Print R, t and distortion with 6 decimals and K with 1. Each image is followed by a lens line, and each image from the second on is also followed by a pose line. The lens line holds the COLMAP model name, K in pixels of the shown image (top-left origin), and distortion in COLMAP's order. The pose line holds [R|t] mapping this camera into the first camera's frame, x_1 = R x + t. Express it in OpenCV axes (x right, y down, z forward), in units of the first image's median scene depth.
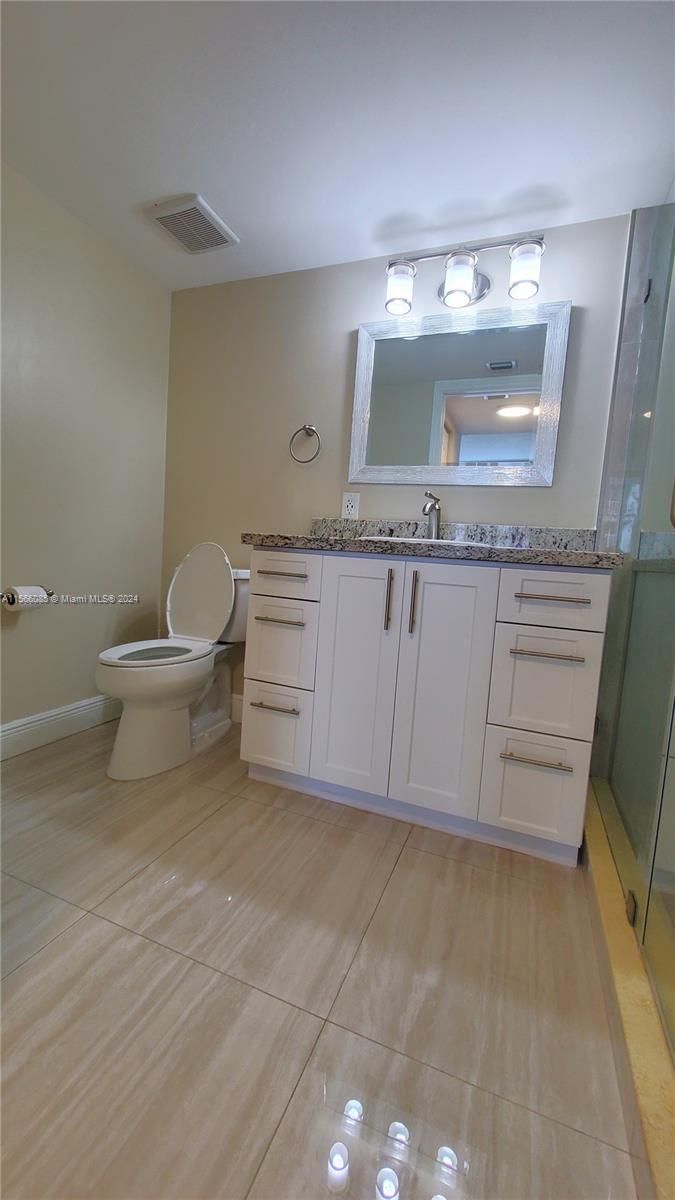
lens RADIAL K [[474.3, 0, 341.0], [0, 474.3, 595.1], [0, 0, 1]] dist [0.001041, -0.005023]
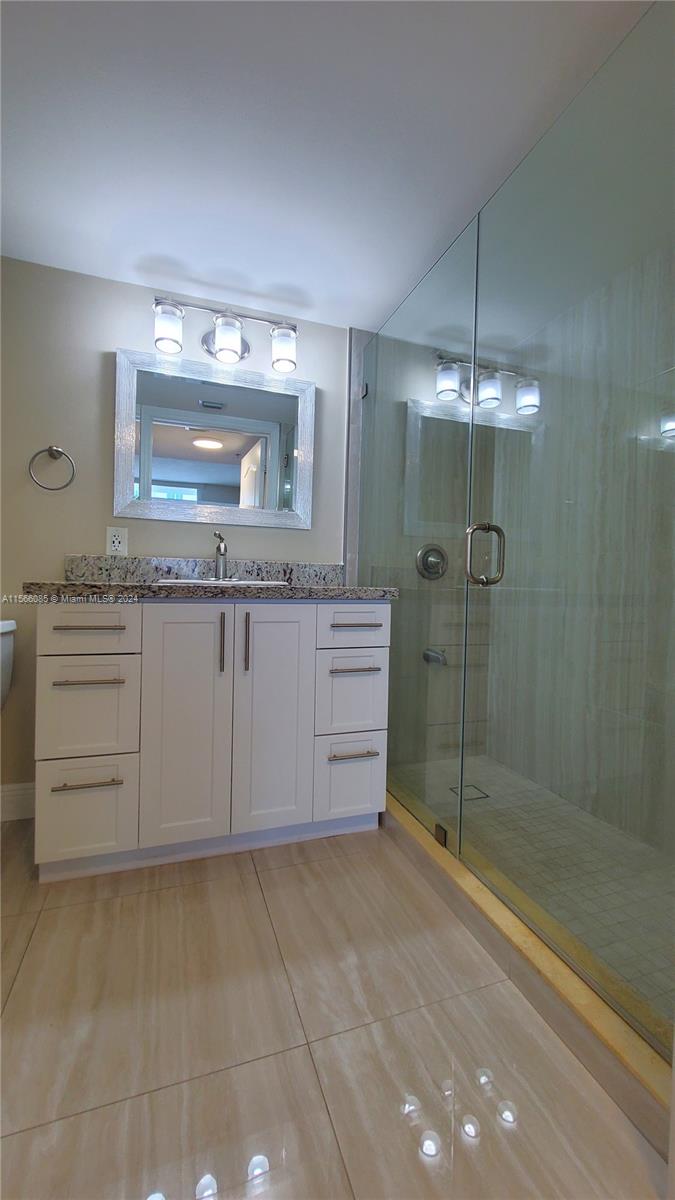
lens RADIAL K [[474.3, 0, 341.0], [0, 474.3, 595.1], [0, 0, 1]] dist [0.001041, -0.005023]
pose [[0.752752, -0.068894, 0.654689, -0.345564], [0.087274, 0.996174, 0.004482, -0.068632], [-0.652493, 0.053764, 0.755885, 0.043777]]
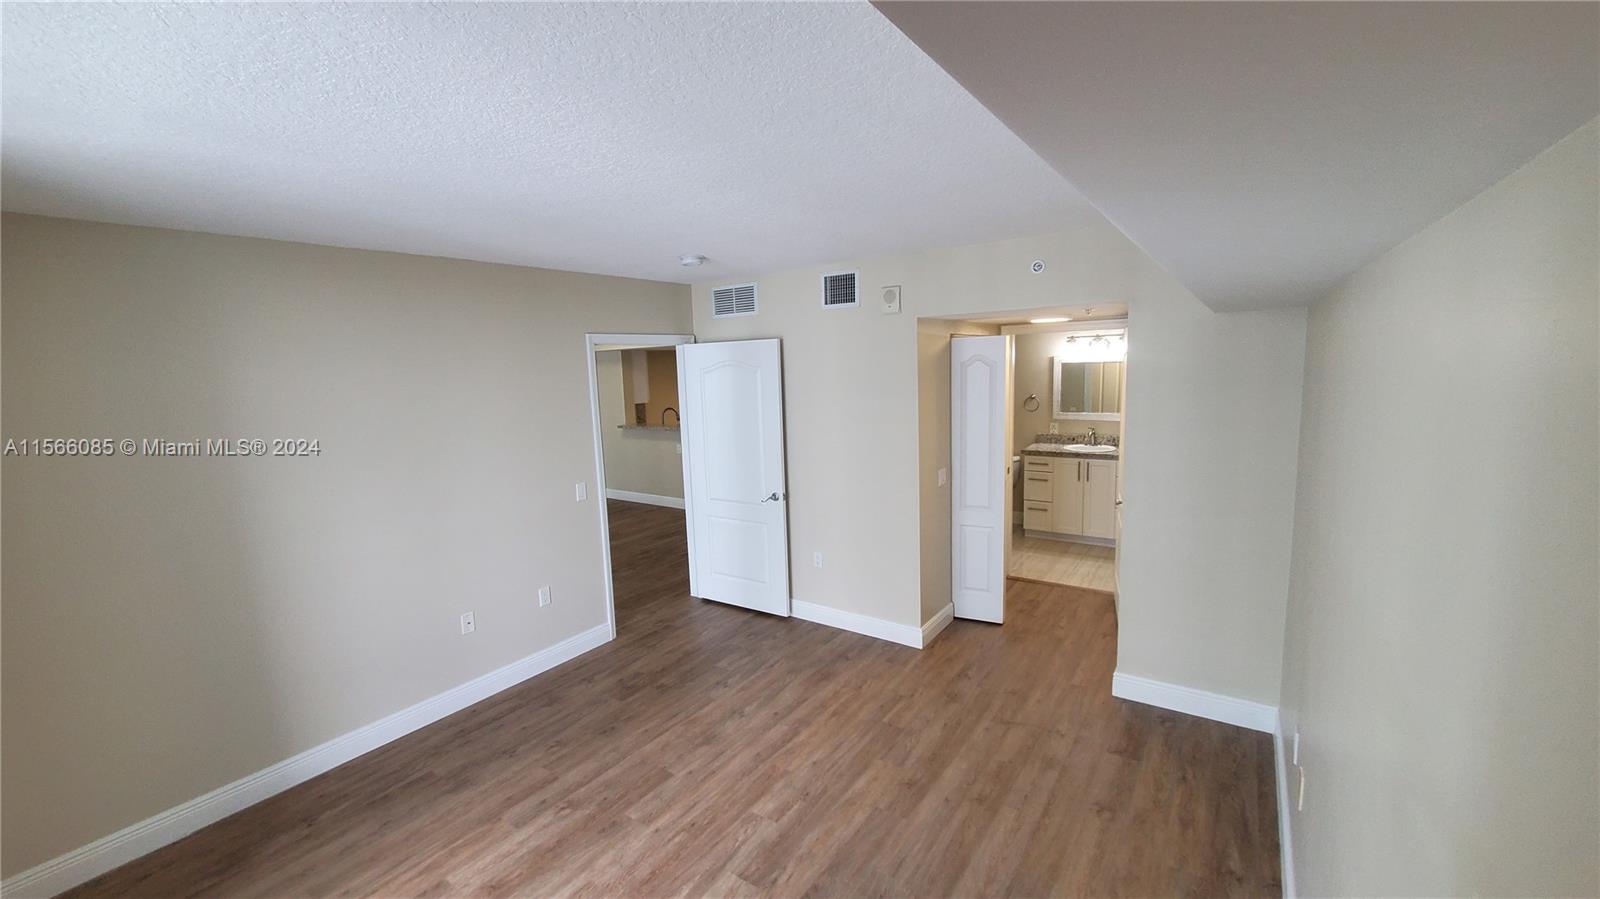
lens RADIAL K [[632.4, 0, 800.0], [0, 632.4, 449.5], [0, 0, 1]] dist [0.001041, -0.005023]
pose [[0.969773, -0.070259, -0.233676, -0.642629], [0.080165, 0.996230, 0.033156, -0.385238], [0.230465, -0.050886, 0.971749, -3.186493]]
